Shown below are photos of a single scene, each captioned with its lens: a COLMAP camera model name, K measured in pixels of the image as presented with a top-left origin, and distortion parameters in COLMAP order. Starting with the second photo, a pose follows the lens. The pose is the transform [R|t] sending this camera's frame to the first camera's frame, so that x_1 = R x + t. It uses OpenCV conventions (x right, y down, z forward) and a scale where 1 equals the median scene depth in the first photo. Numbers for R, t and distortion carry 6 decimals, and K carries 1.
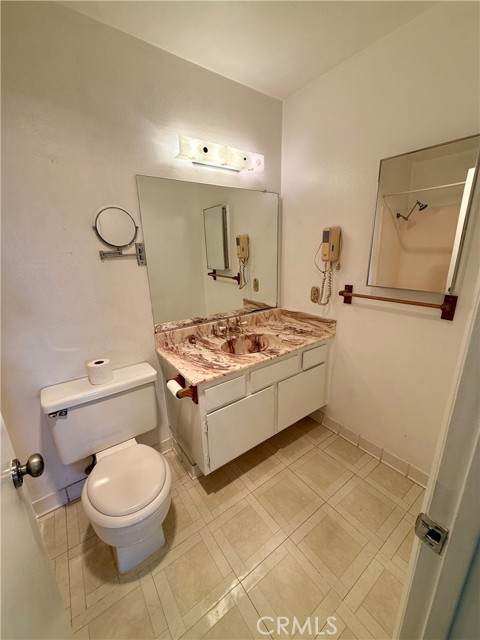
lens RADIAL K [[254.5, 0, 238.9], [0, 254.5, 318.4], [0, 0, 1]] dist [-0.001711, -0.000100]
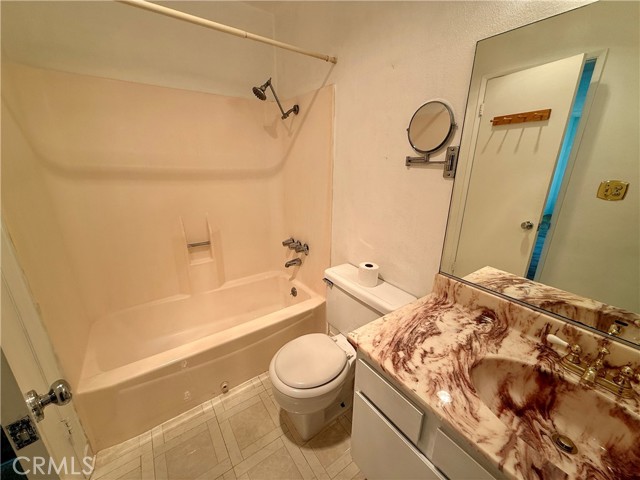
lens RADIAL K [[254.5, 0, 319.2], [0, 254.5, 239.4], [0, 0, 1]] dist [-0.001711, -0.000100]
pose [[-0.012505, 0.322705, -0.946417, 0.374340], [-0.275086, 0.908859, 0.313534, -0.181616], [0.961338, 0.264266, 0.077406, 0.658131]]
